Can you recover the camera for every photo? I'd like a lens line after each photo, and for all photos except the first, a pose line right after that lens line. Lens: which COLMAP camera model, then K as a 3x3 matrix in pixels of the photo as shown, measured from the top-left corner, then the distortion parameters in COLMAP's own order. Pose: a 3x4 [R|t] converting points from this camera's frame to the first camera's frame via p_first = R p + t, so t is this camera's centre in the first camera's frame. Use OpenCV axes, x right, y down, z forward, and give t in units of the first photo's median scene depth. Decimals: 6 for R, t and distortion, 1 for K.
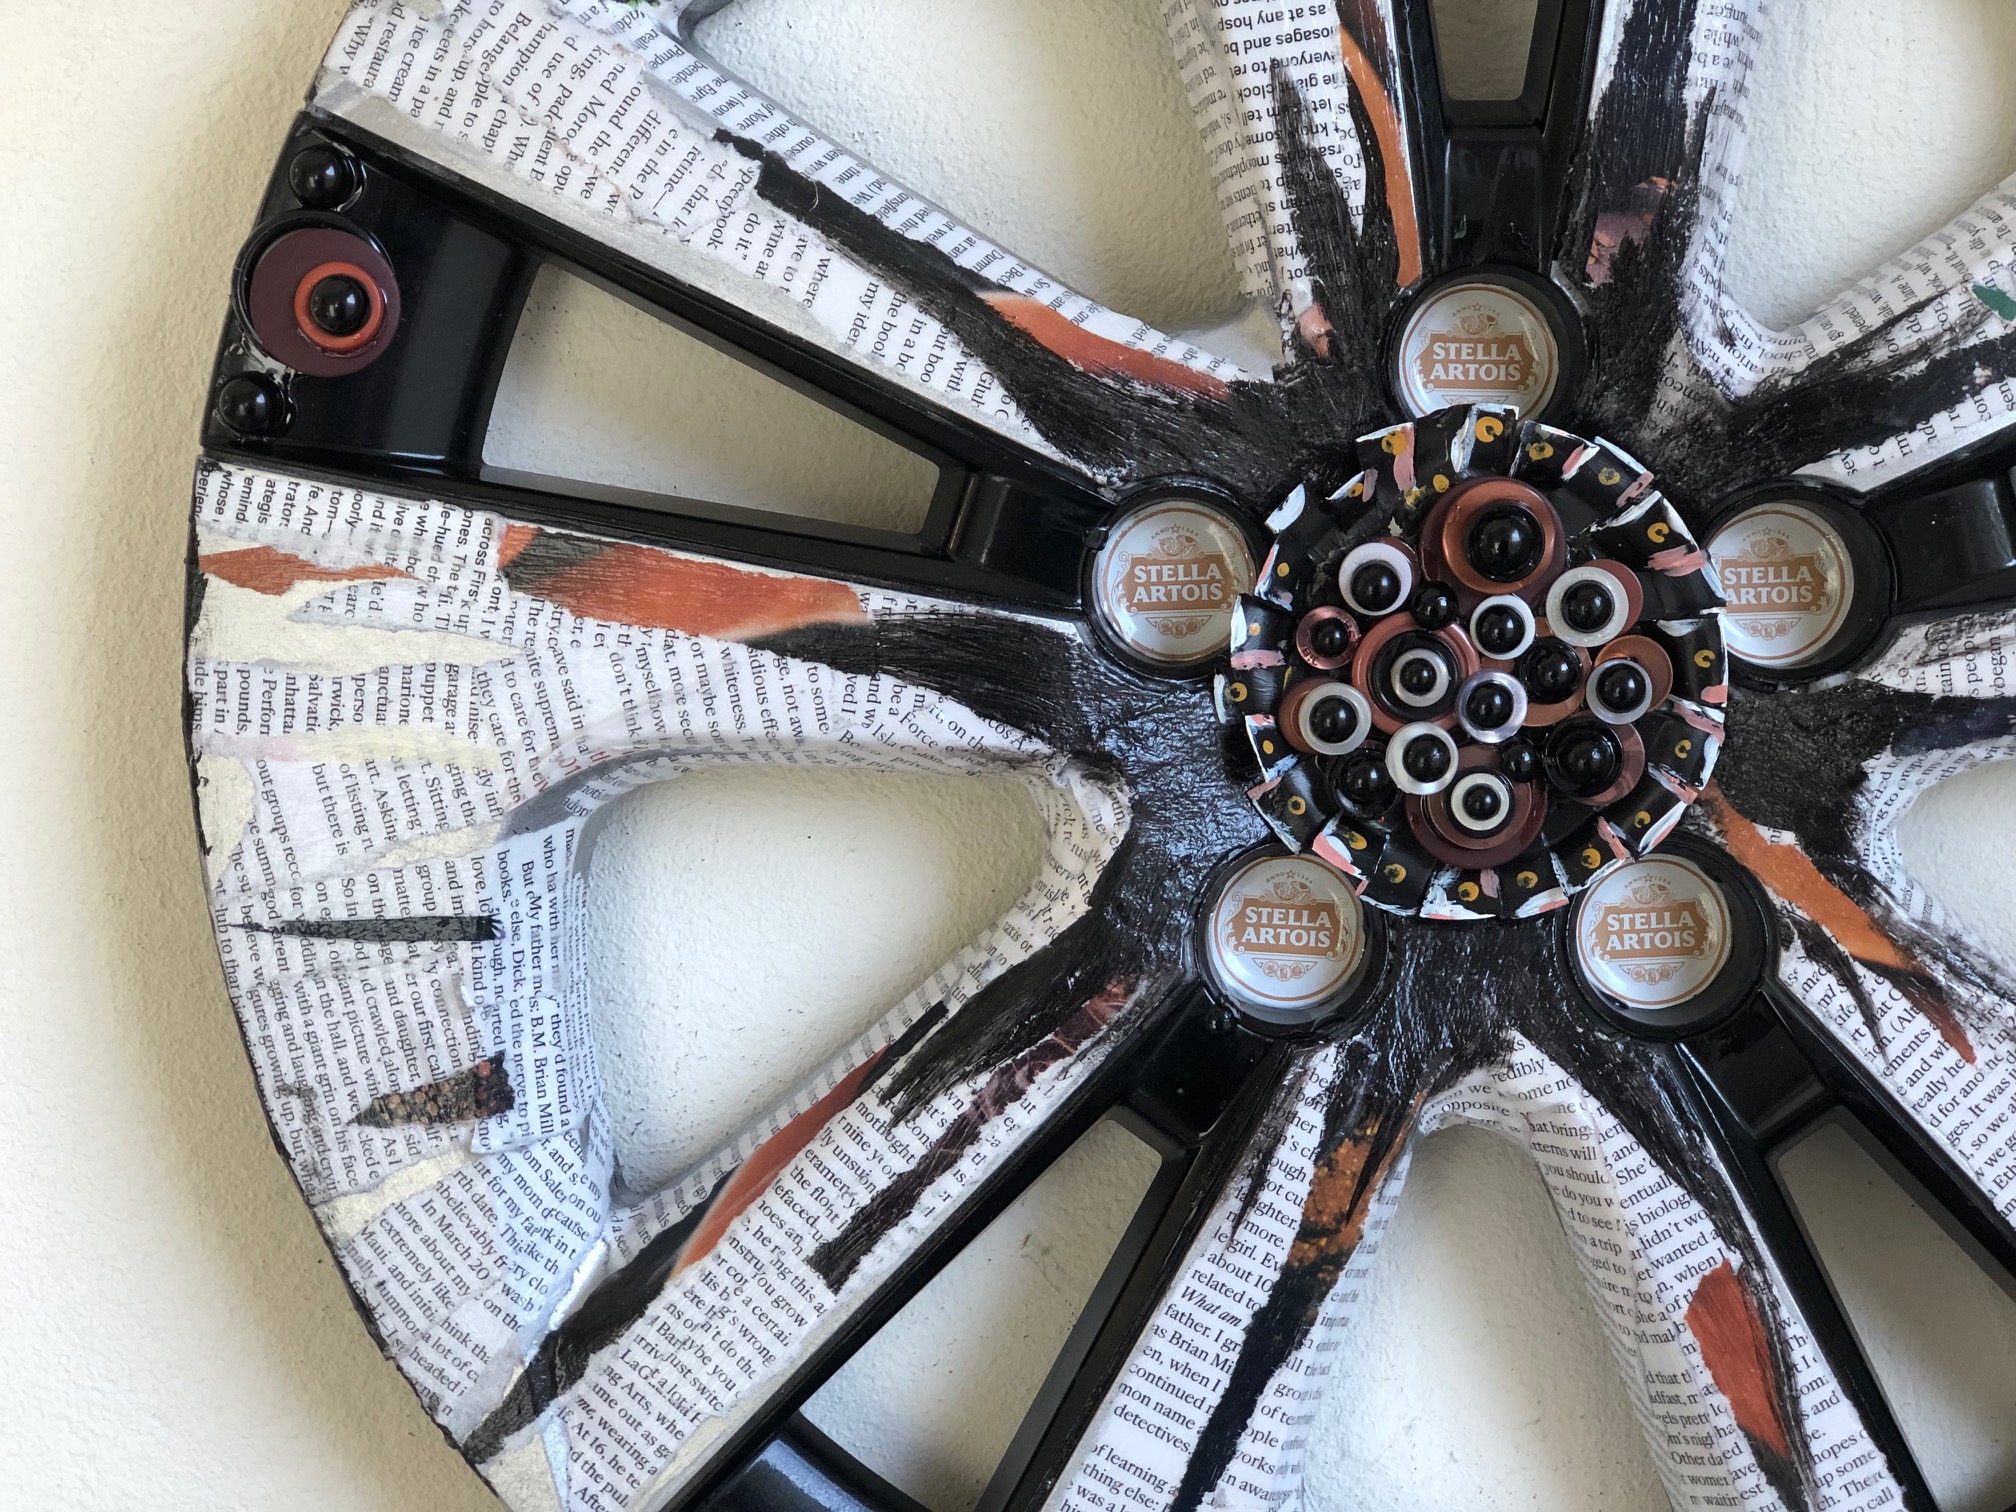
lens RADIAL K [[4227.5, 0, 1007.5], [0, 4227.5, 729.9], [0, 0, 1]] dist [-0.160698, 2.967643]
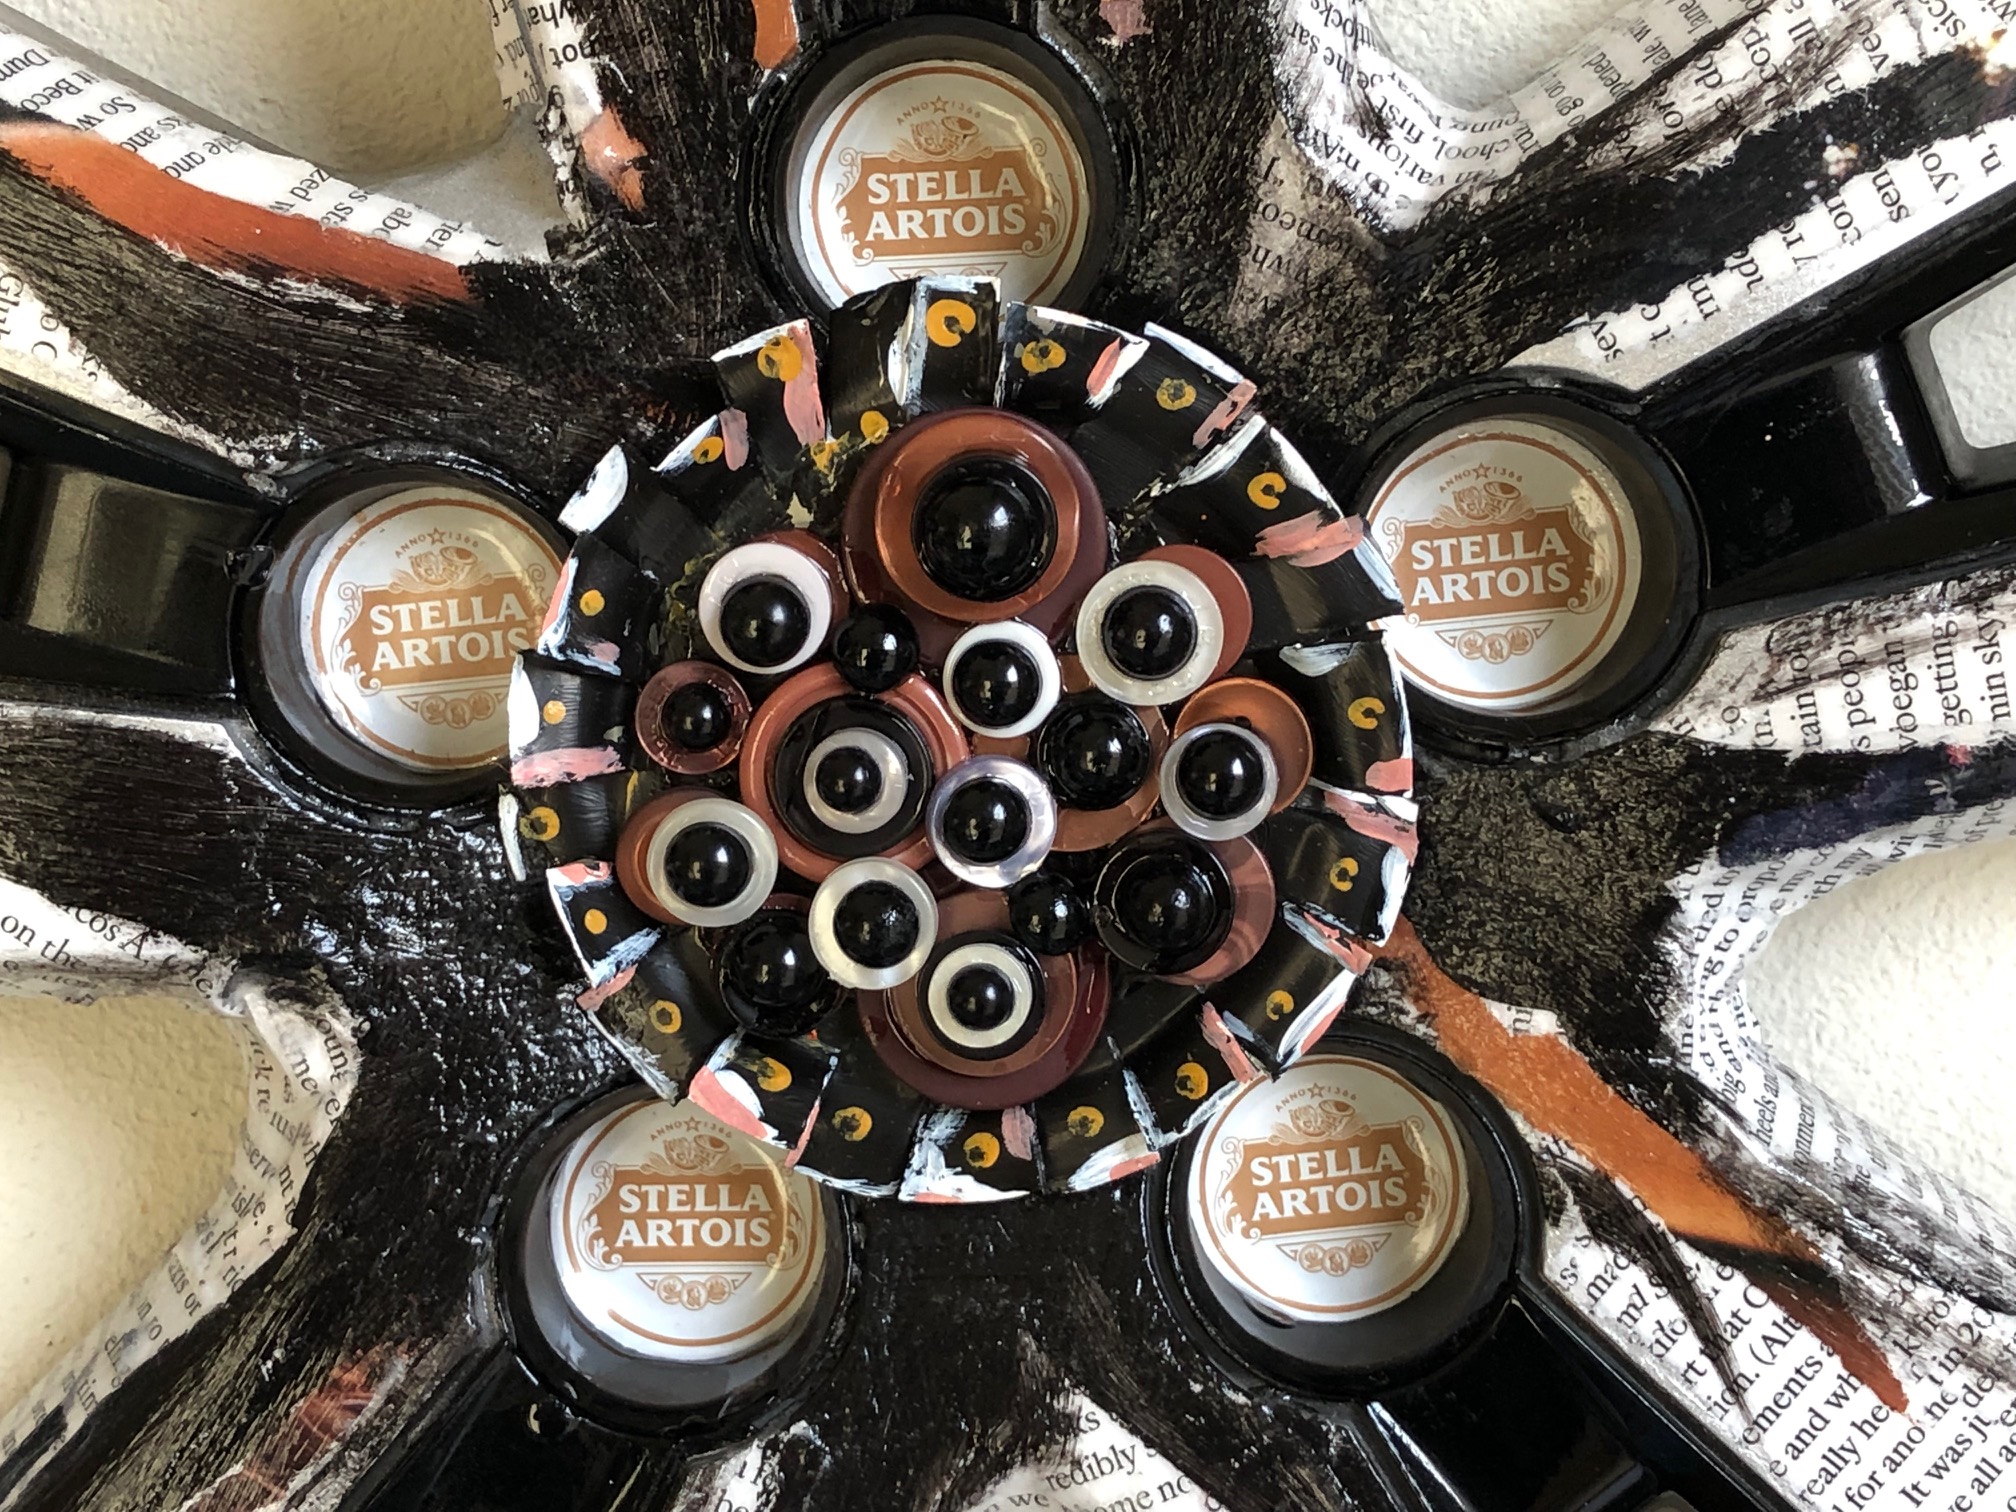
lens RADIAL K [[3930.4, 0, 1040.7], [0, 3930.4, 756.8], [0, 0, 1]] dist [0.319671, -1.711689]
pose [[0.997845, -0.065317, -0.006254, 0.124974], [0.065456, 0.997529, 0.025516, -0.026985], [0.004572, -0.025871, 0.999655, 0.482407]]
